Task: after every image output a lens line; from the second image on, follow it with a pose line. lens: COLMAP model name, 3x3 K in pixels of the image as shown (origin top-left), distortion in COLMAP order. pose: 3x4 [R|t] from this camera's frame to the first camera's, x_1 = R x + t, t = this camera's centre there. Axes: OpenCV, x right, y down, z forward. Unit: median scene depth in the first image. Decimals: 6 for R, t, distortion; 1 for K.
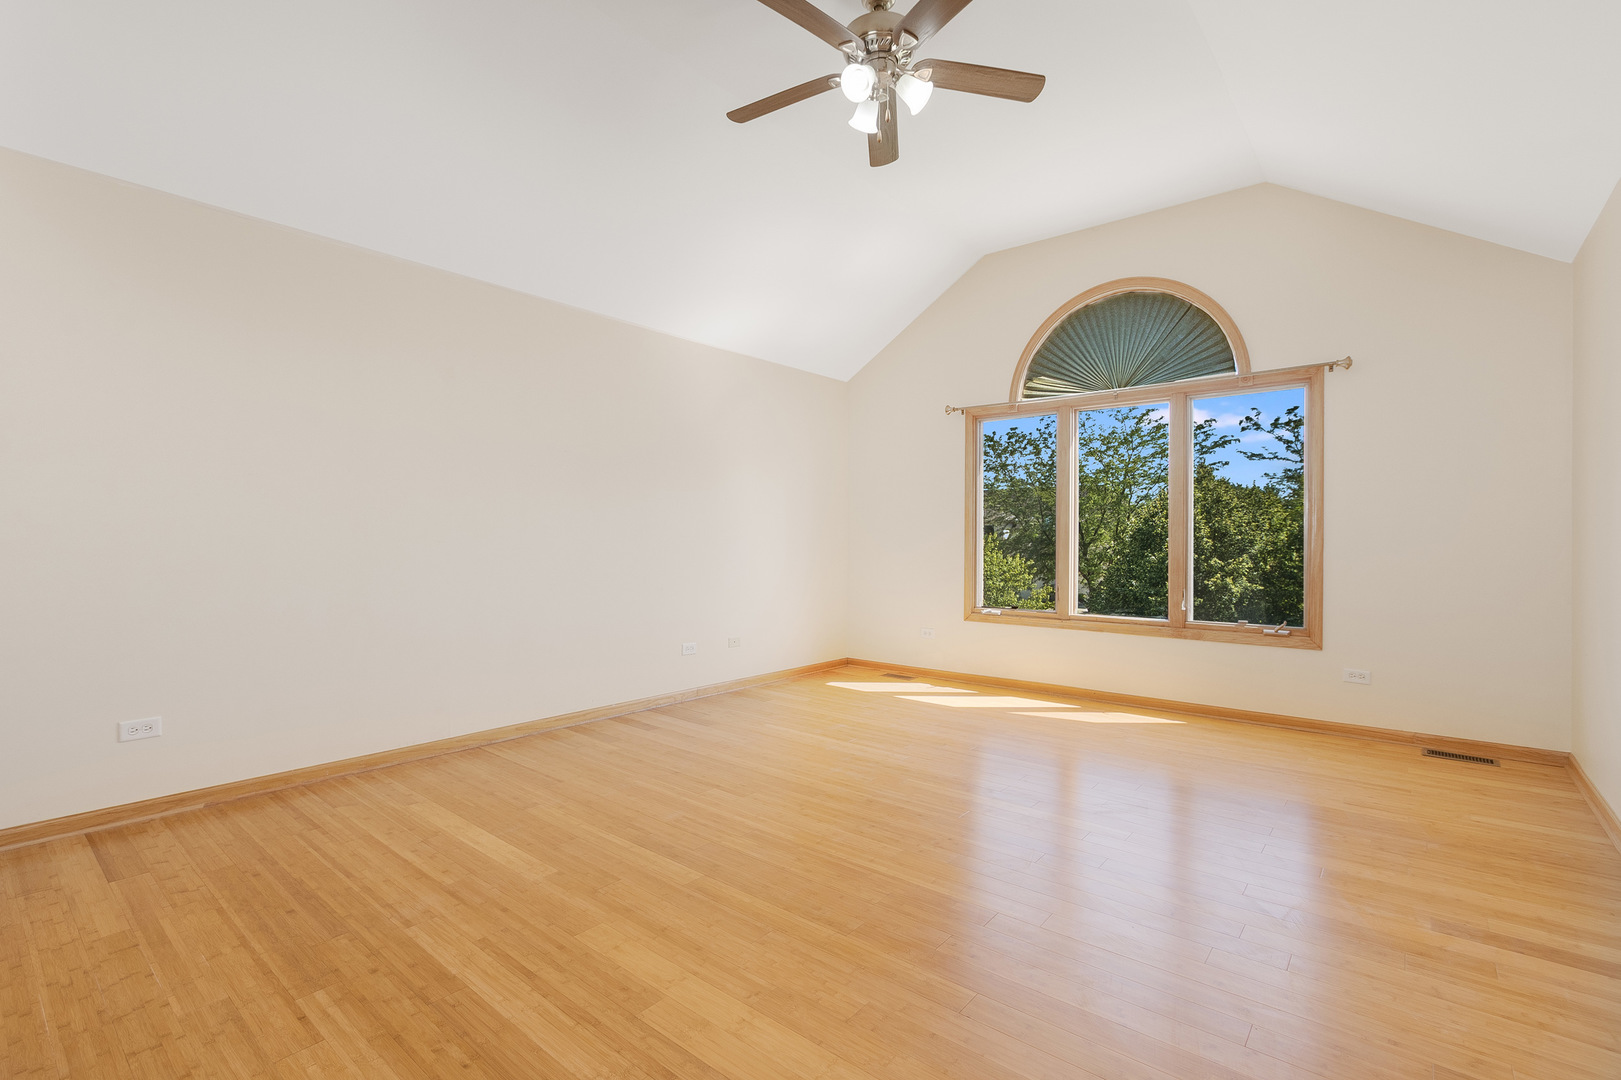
lens RADIAL K [[742.8, 0, 803.8], [0, 742.8, 535.1], [0, 0, 1]] dist [-0.000797, -0.000284]
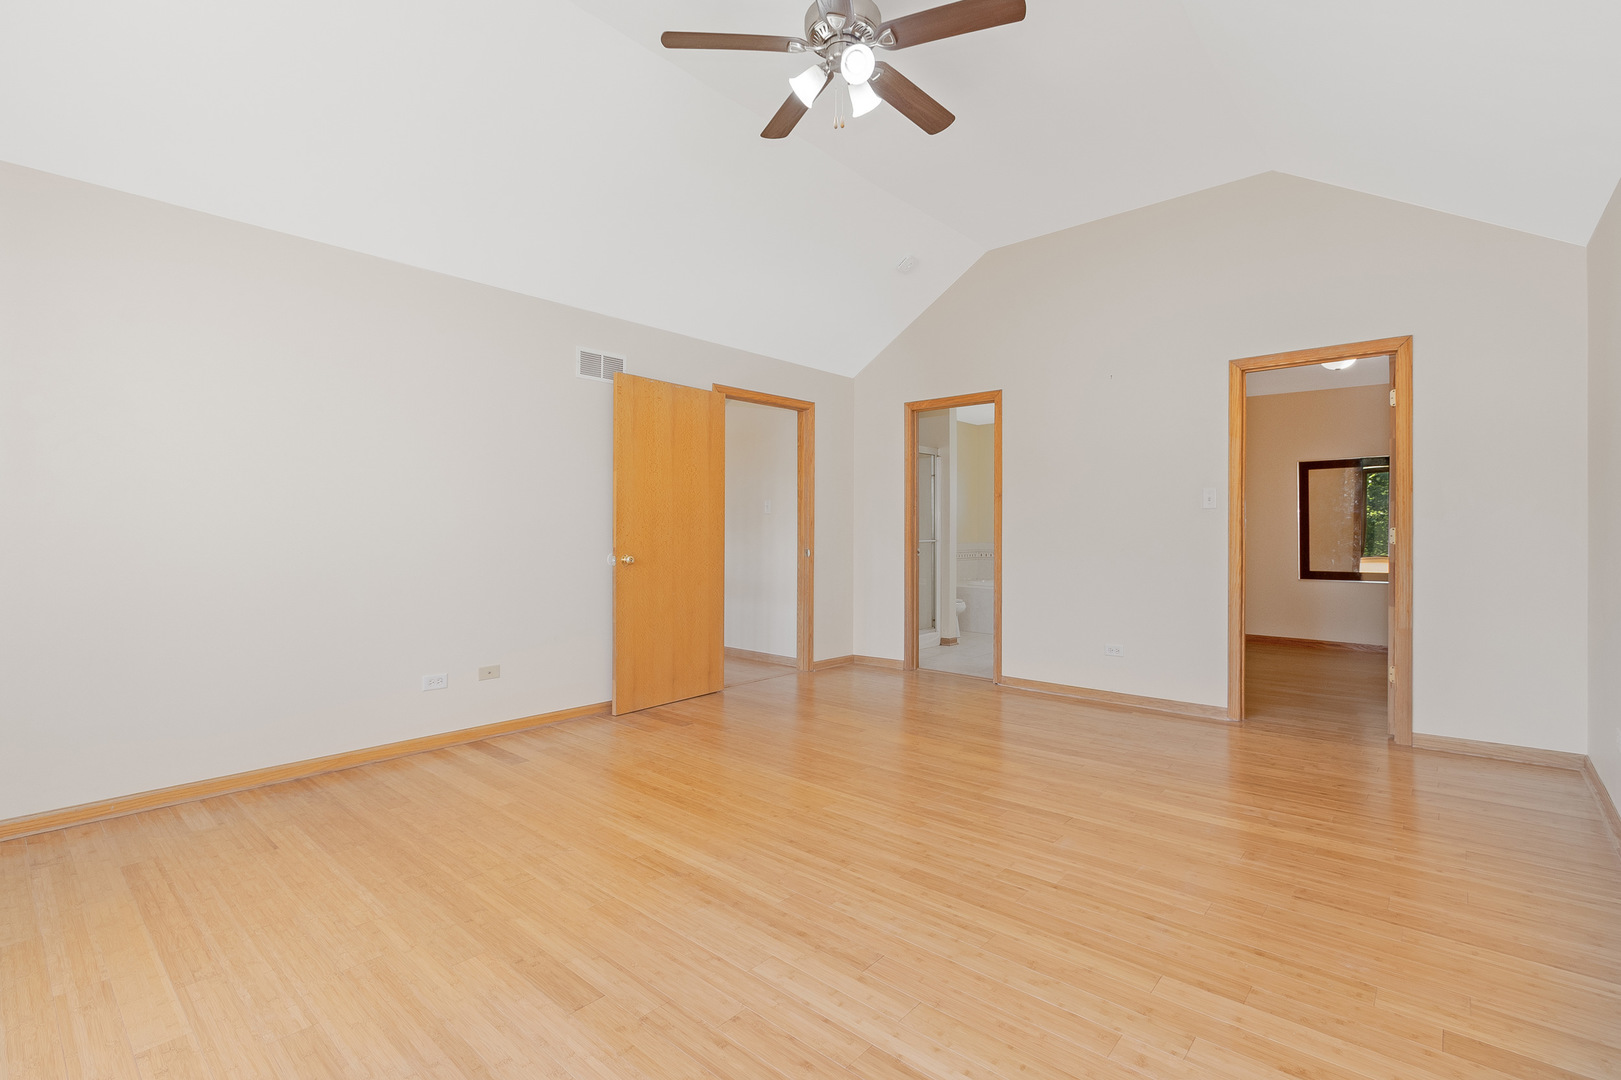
lens RADIAL K [[742.8, 0, 803.8], [0, 742.8, 535.1], [0, 0, 1]] dist [-0.000797, -0.000284]
pose [[-0.999556, -0.004649, 0.029422, 0.128423], [-0.004541, 0.999983, 0.003746, 0.001201], [-0.029439, 0.003611, -0.999560, 2.099429]]
